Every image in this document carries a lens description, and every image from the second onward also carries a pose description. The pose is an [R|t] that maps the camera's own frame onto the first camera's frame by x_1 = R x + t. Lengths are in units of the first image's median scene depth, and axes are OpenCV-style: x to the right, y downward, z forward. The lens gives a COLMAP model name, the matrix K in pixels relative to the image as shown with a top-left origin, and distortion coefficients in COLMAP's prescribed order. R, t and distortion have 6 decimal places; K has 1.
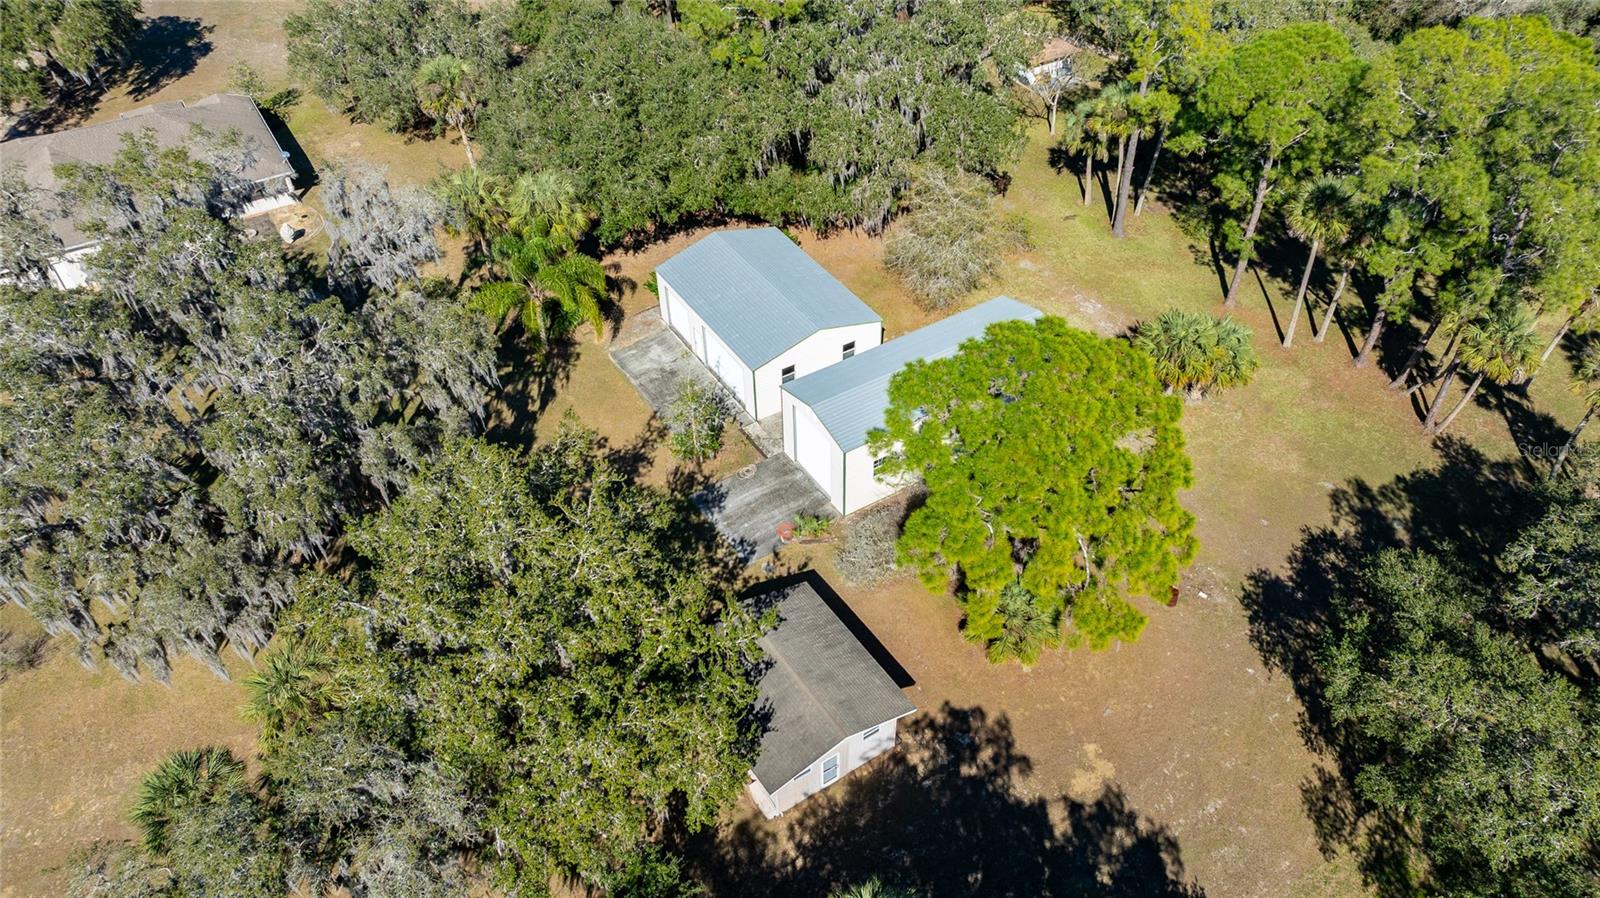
lens RADIAL K [[1144.9, 0, 804.1], [0, 1144.9, 455.0], [0, 0, 1]] dist [-0.018901, 0.026008]
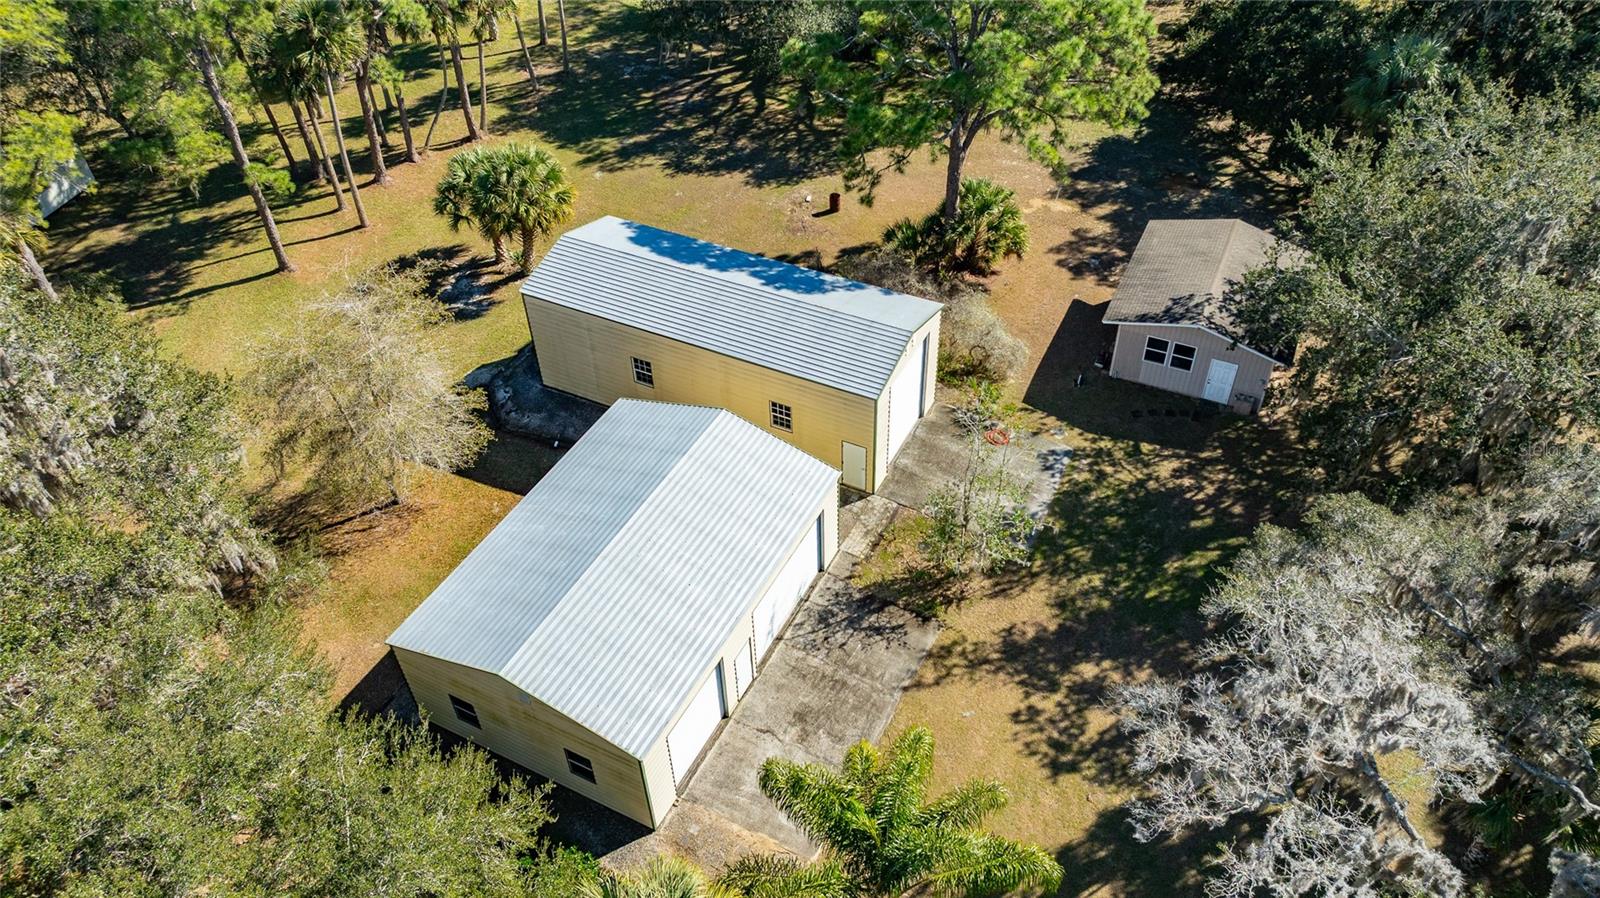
lens RADIAL K [[1144.9, 0, 801.0], [0, 1144.9, 440.0], [0, 0, 1]] dist [-0.018901, 0.026008]
pose [[-0.513500, -0.558690, 0.651294, -0.434926], [0.598765, 0.310385, 0.738337, -0.559883], [-0.614653, 0.769108, 0.175141, 0.935351]]
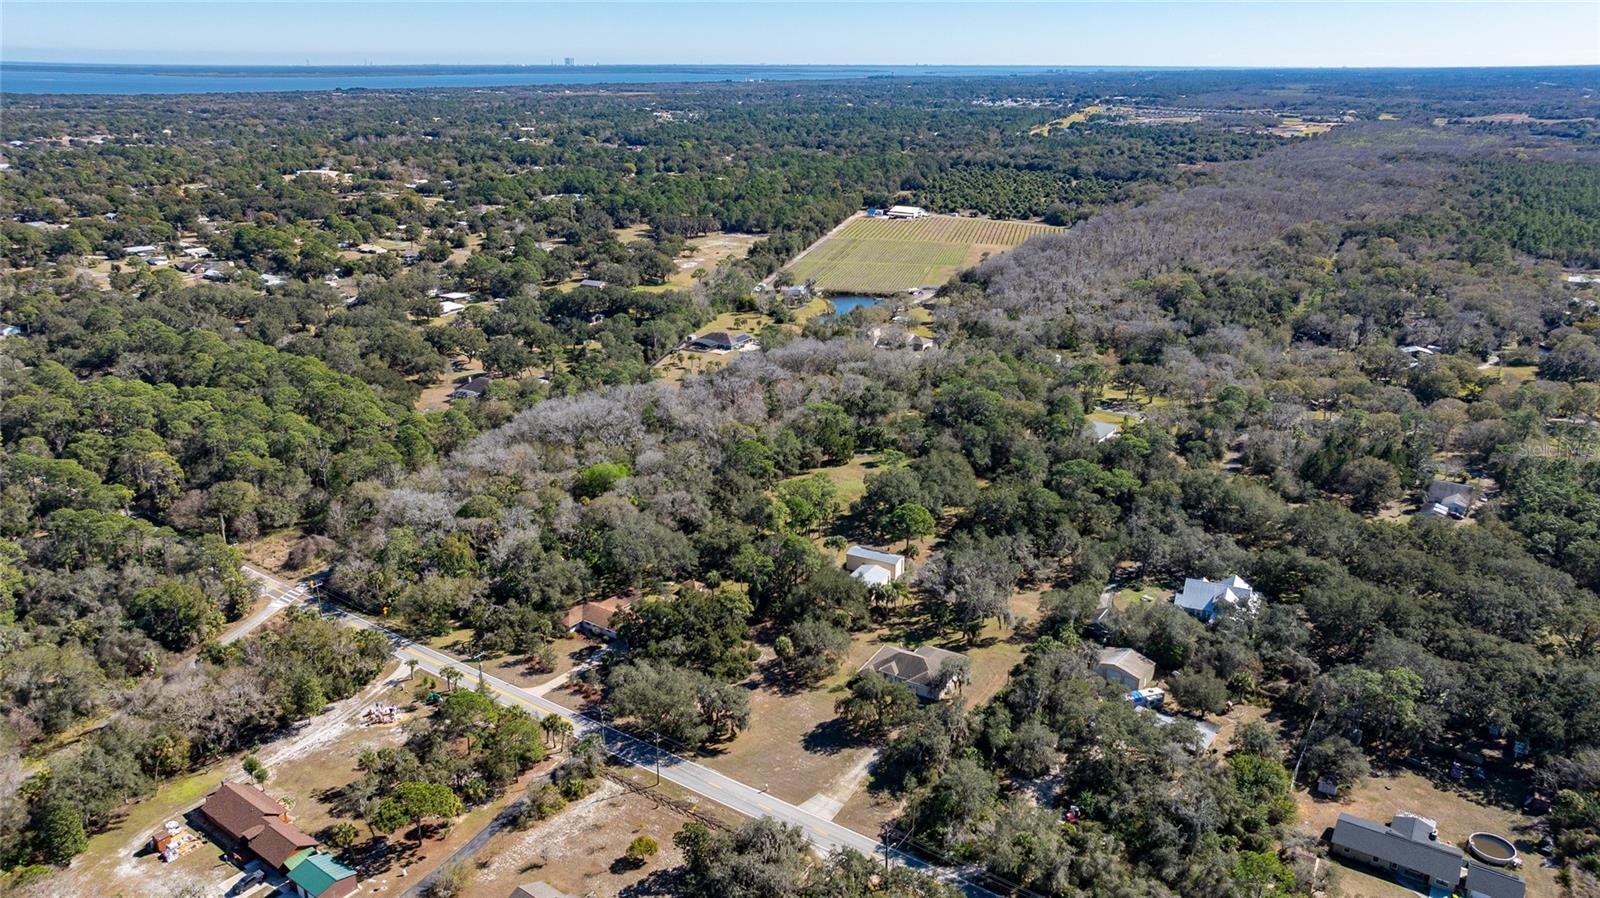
lens RADIAL K [[1144.9, 0, 796.3], [0, 1144.9, 445.3], [0, 0, 1]] dist [-0.018901, 0.026008]
pose [[-0.480638, -0.277327, 0.831912, -4.052186], [0.593877, 0.595067, 0.541485, -3.531908], [-0.645211, 0.754311, -0.121313, 1.529565]]
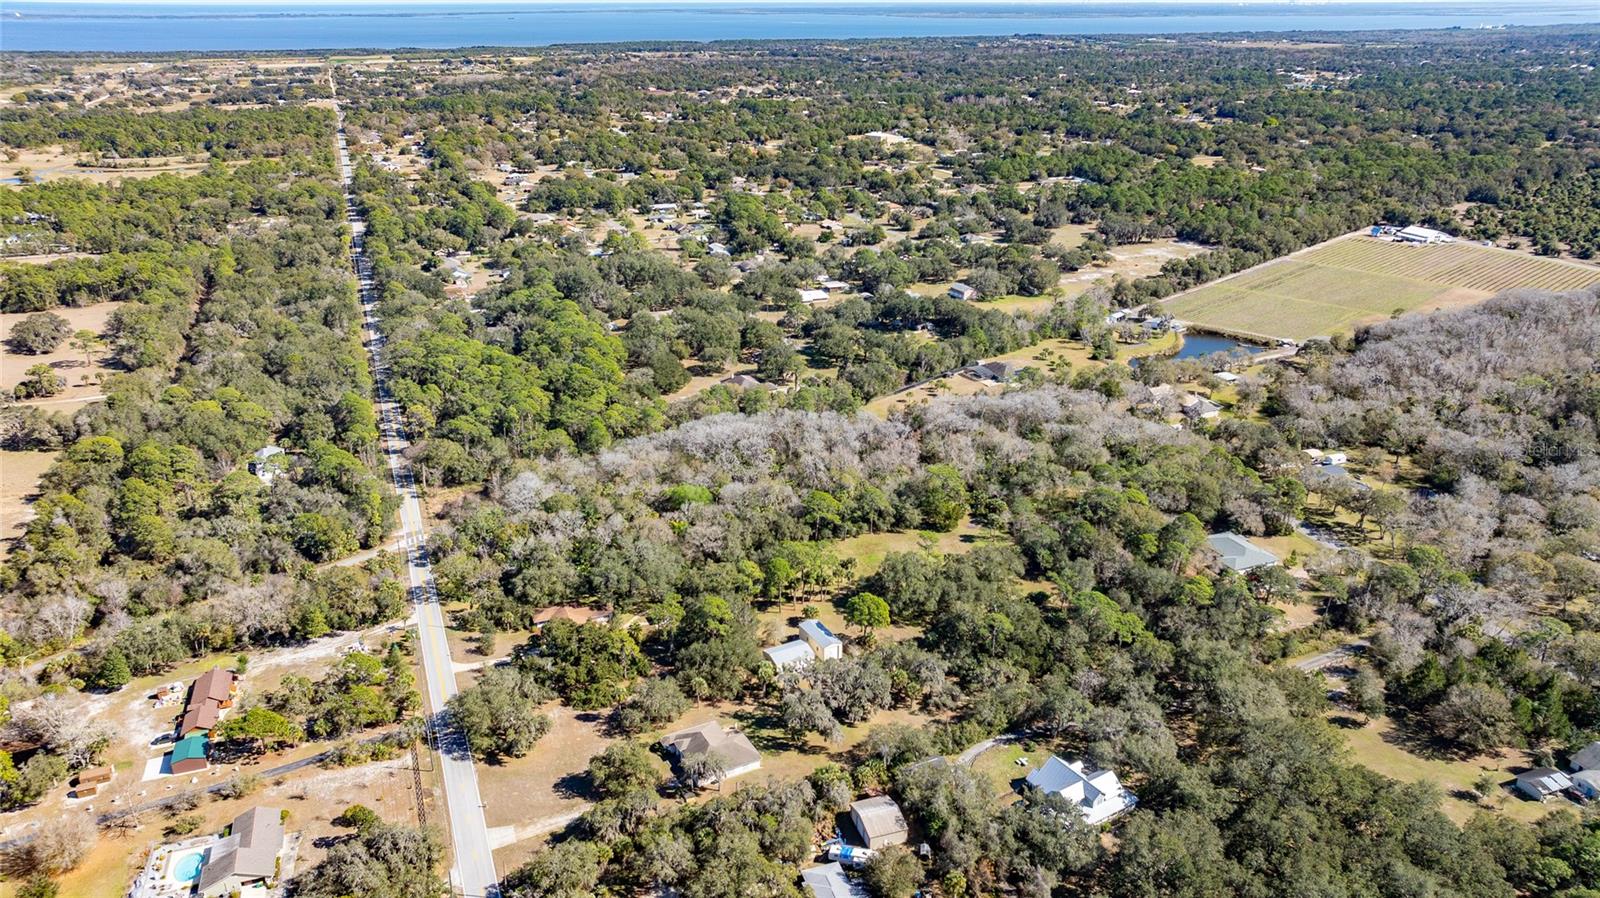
lens RADIAL K [[1144.9, 0, 798.9], [0, 1144.9, 452.5], [0, 0, 1]] dist [-0.018901, 0.026008]
pose [[0.077346, -0.366068, 0.927368, -4.749134], [0.677675, 0.701553, 0.220410, -1.999352], [-0.731282, 0.611407, 0.302337, -1.131140]]
